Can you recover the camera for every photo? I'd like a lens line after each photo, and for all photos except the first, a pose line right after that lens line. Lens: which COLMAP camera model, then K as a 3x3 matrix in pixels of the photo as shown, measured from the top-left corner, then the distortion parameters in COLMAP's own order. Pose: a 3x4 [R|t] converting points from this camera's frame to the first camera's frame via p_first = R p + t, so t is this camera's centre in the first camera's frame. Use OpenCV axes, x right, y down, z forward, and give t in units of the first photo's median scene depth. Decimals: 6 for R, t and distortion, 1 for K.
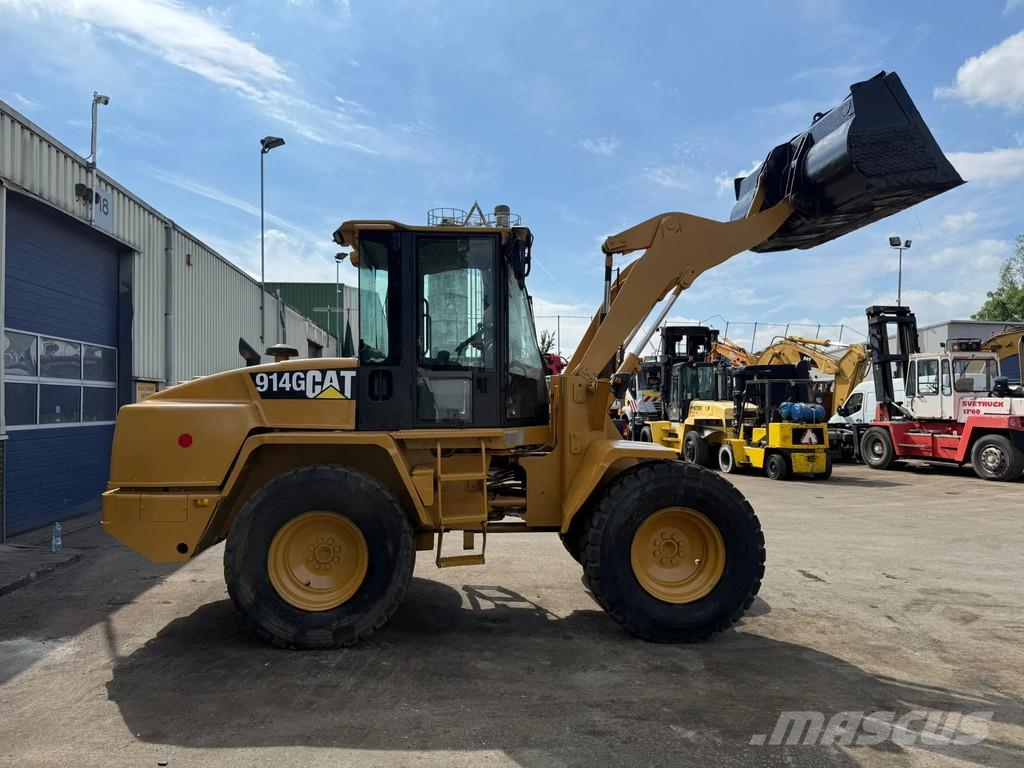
lens RADIAL K [[726.2, 0, 512.0], [0, 726.2, 378.9], [0, 0, 1]] dist [0.002319, 0.001320]
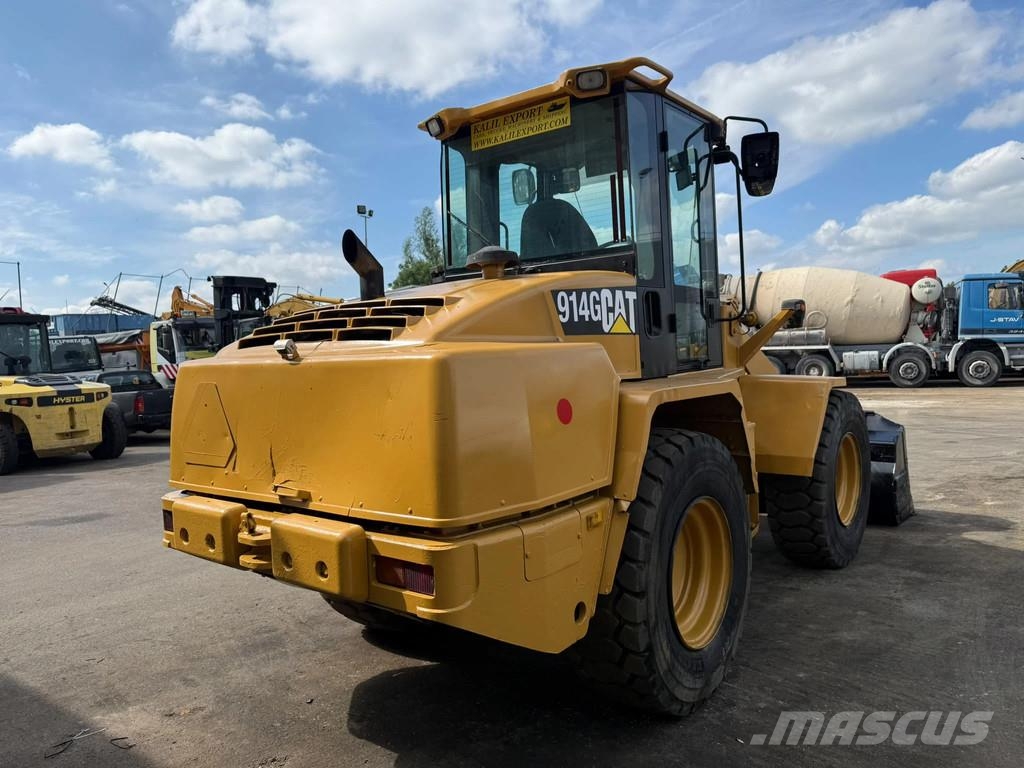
lens RADIAL K [[726.2, 0, 512.0], [0, 726.2, 378.9], [0, 0, 1]] dist [0.002319, 0.001320]
pose [[0.683221, -0.060054, 0.727738, -0.700487], [0.024831, 0.997947, 0.059040, 0.023918], [-0.729790, -0.022267, 0.683309, 0.542297]]
